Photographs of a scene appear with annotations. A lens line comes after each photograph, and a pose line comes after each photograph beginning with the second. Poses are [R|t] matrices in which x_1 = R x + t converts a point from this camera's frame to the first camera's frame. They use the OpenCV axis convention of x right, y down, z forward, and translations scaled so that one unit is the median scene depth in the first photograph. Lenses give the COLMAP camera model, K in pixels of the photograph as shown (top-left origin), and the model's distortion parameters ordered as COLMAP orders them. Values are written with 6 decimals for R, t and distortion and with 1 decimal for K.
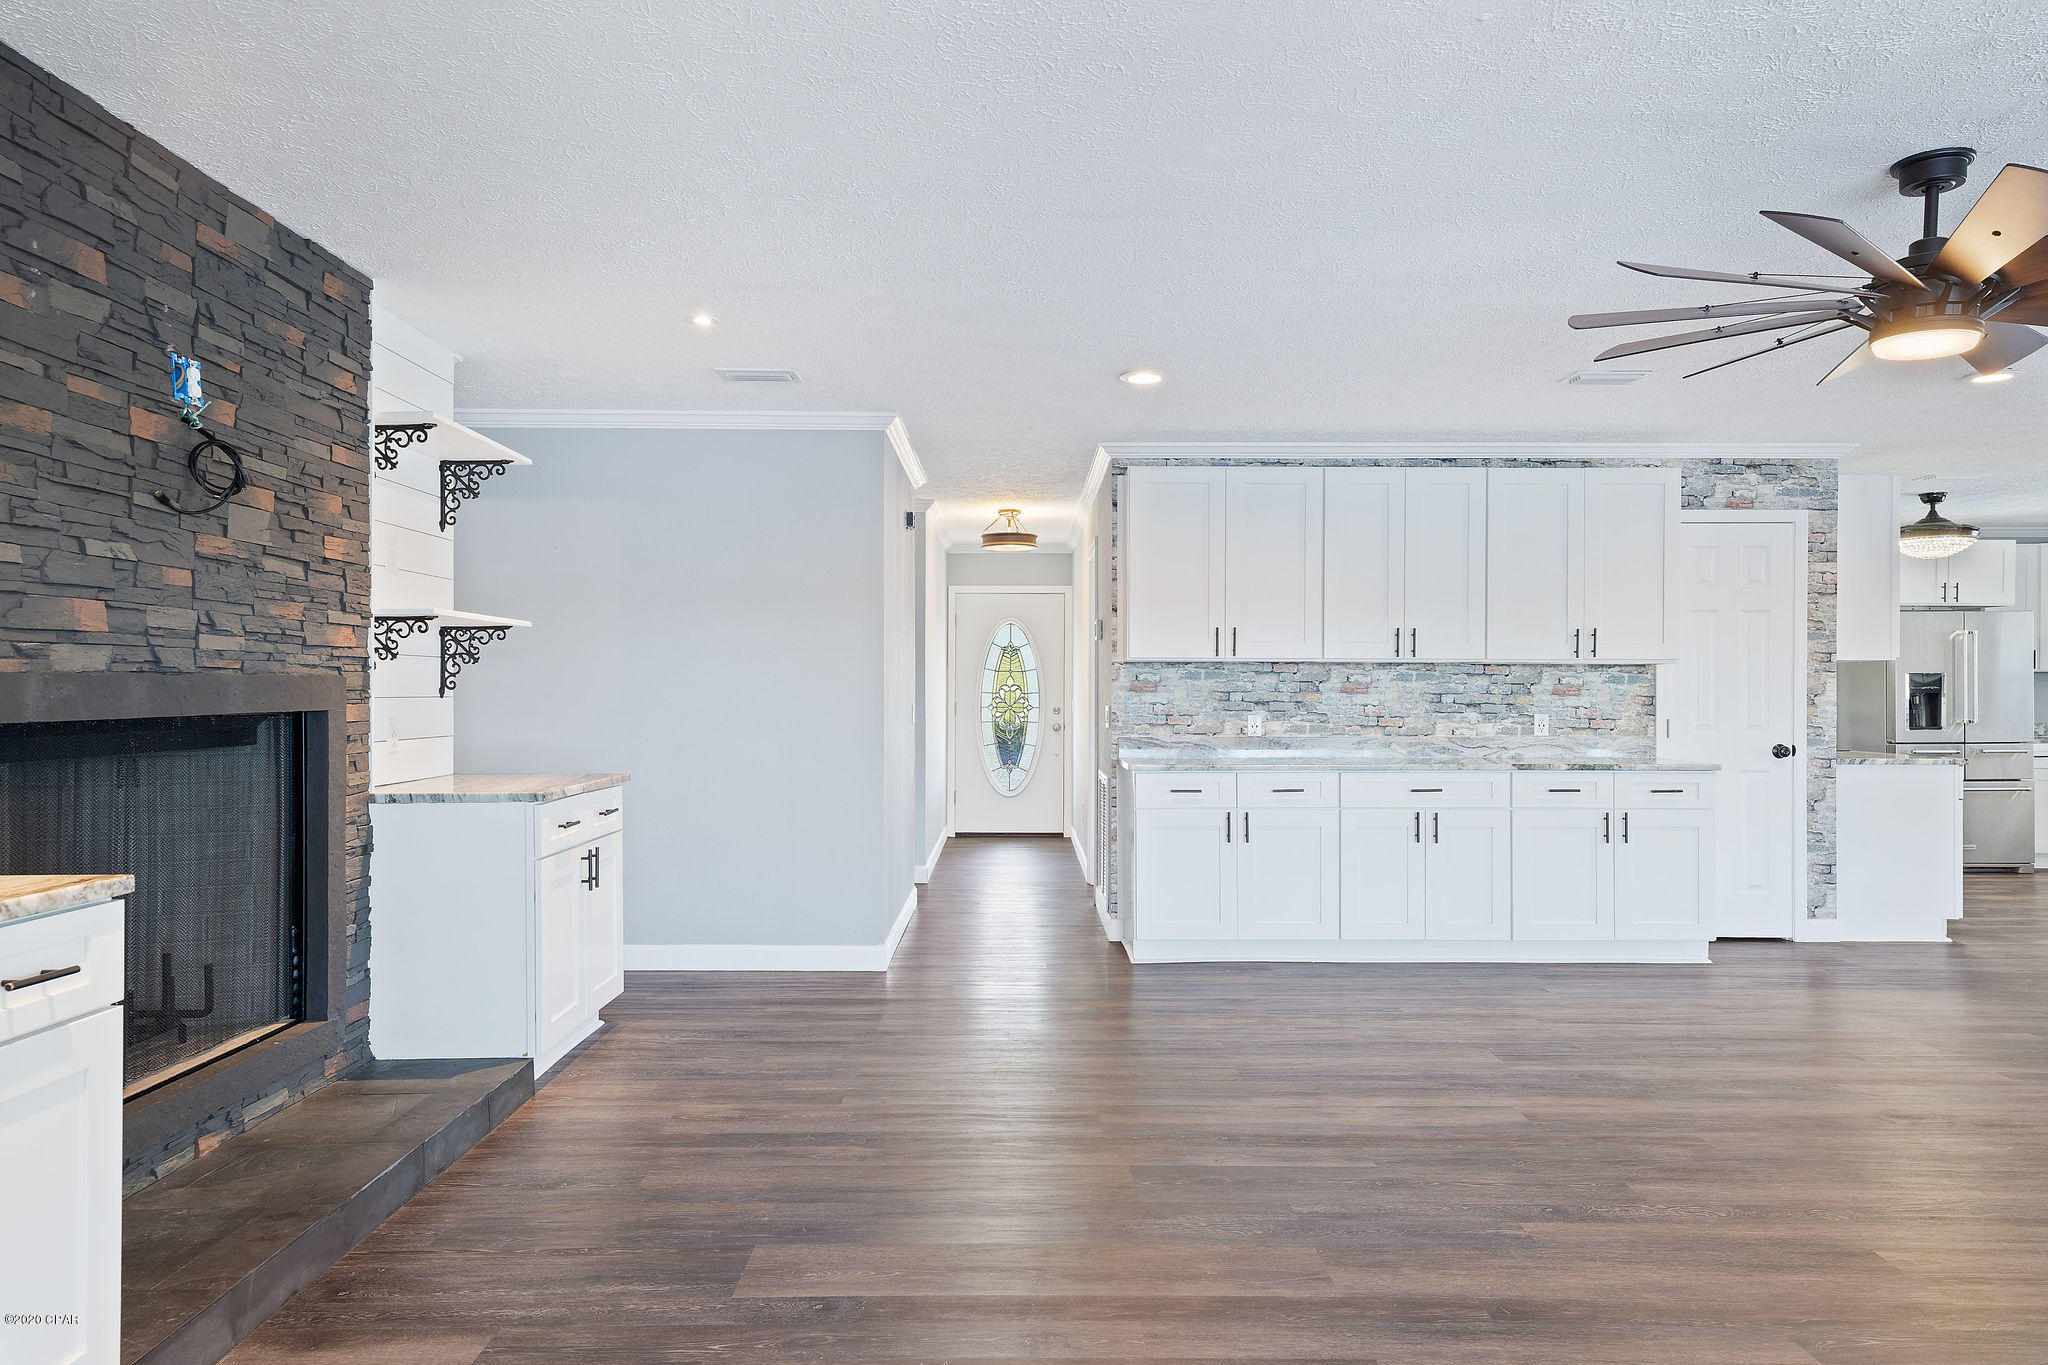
lens RADIAL K [[1421.4, 0, 1022.2], [0, 1421.4, 680.0], [0, 0, 1]] dist [0.003917, 0.001073]
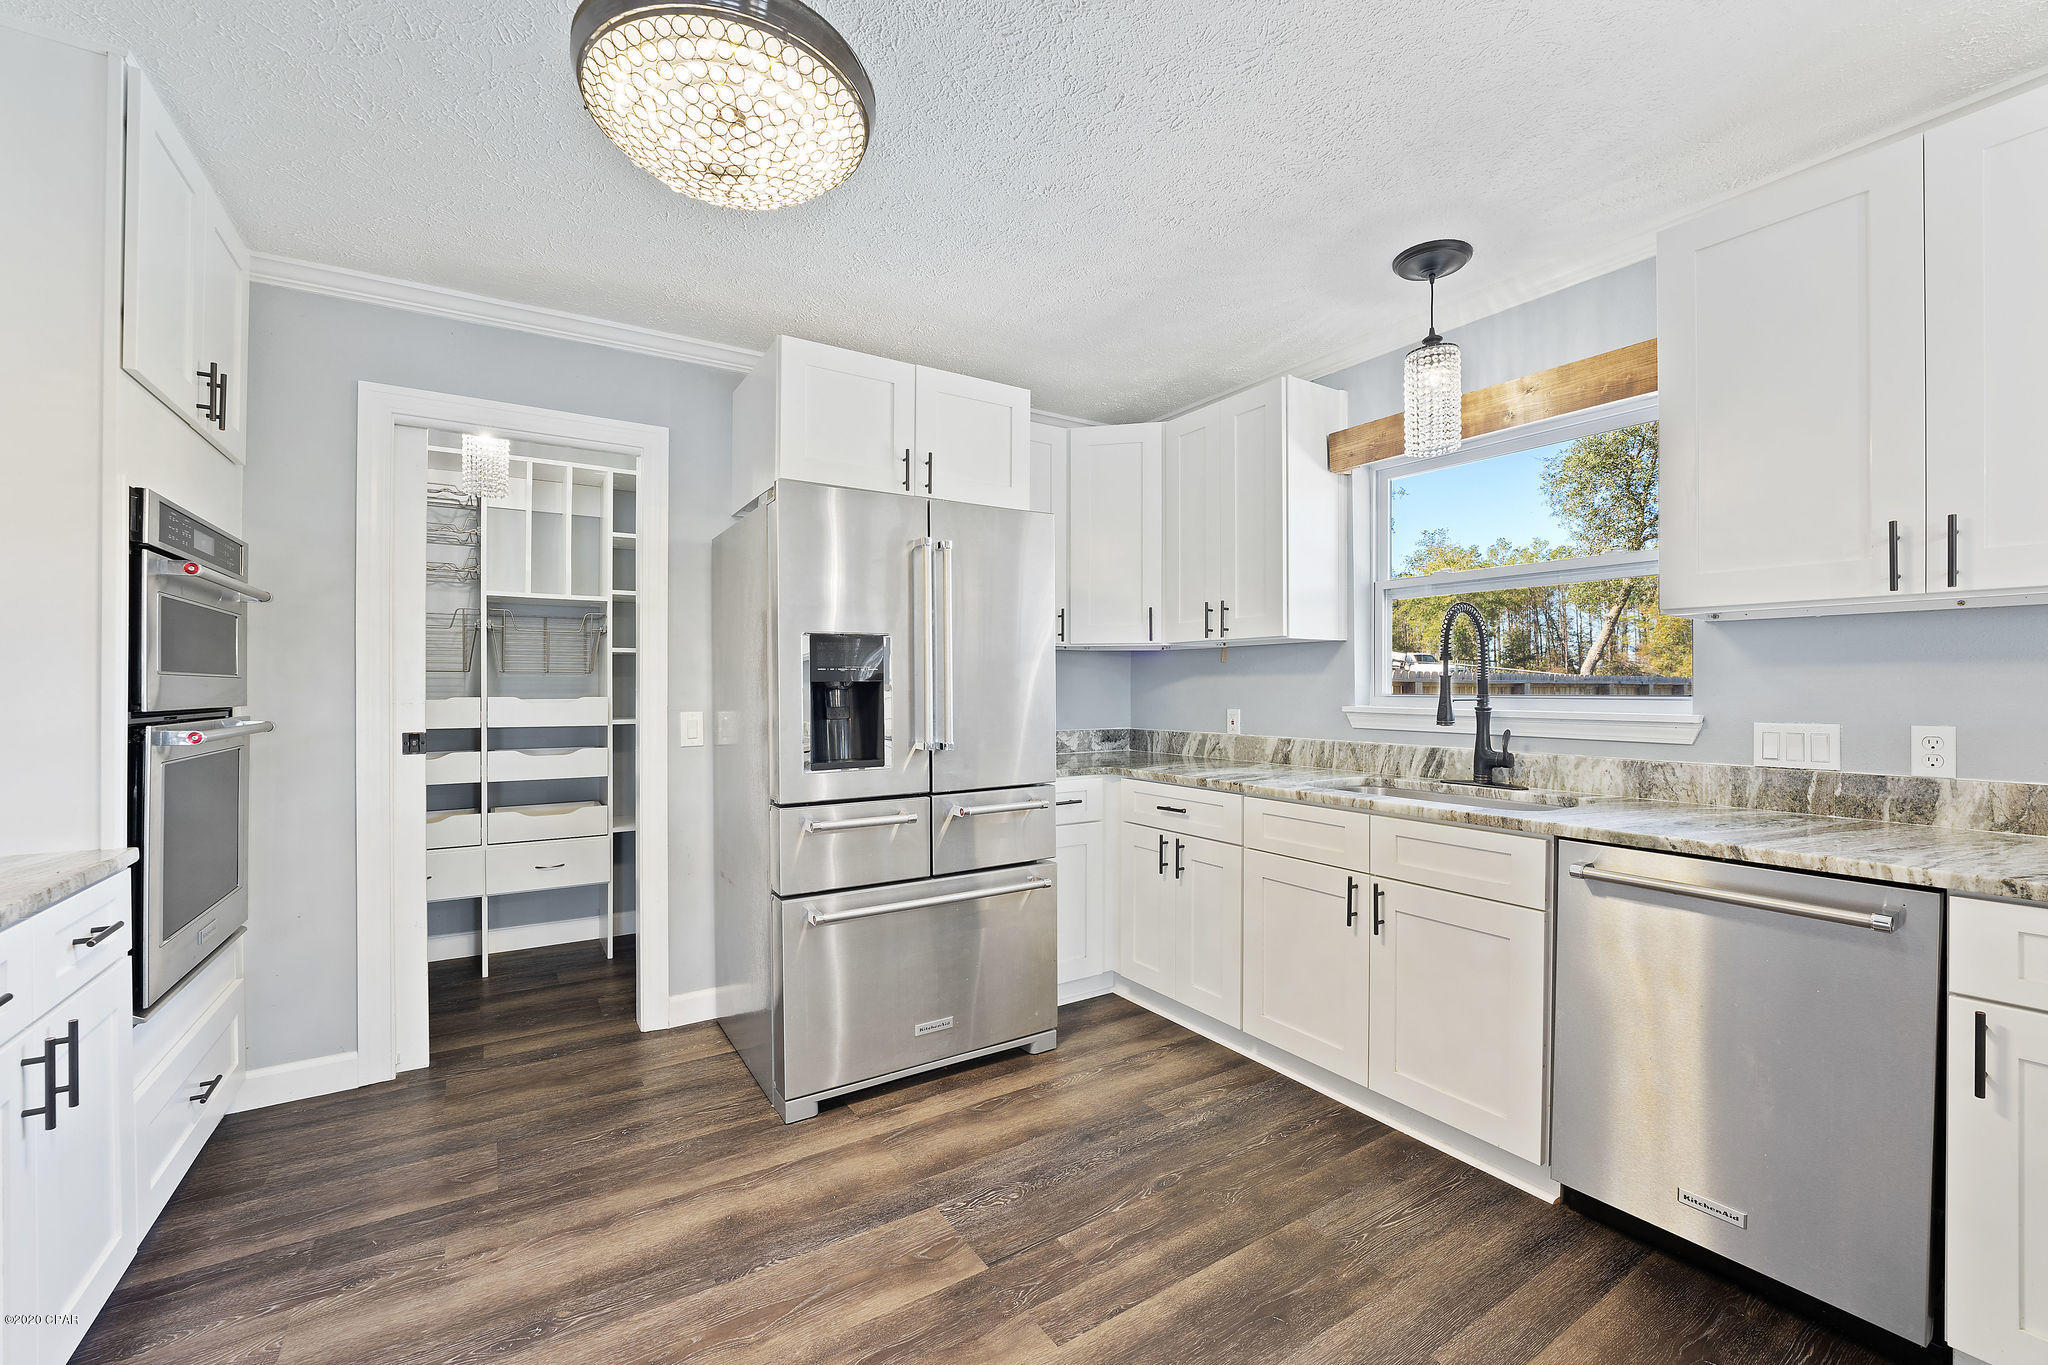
lens RADIAL K [[832.3, 0, 1023.7], [0, 832.3, 685.8], [0, 0, 1]] dist [-0.002690, -0.000208]
pose [[0.843161, 0.005143, 0.537637, 0.544413], [-0.007183, 0.999973, 0.001700, 0.009696], [-0.537614, -0.005296, 0.843175, 0.761994]]
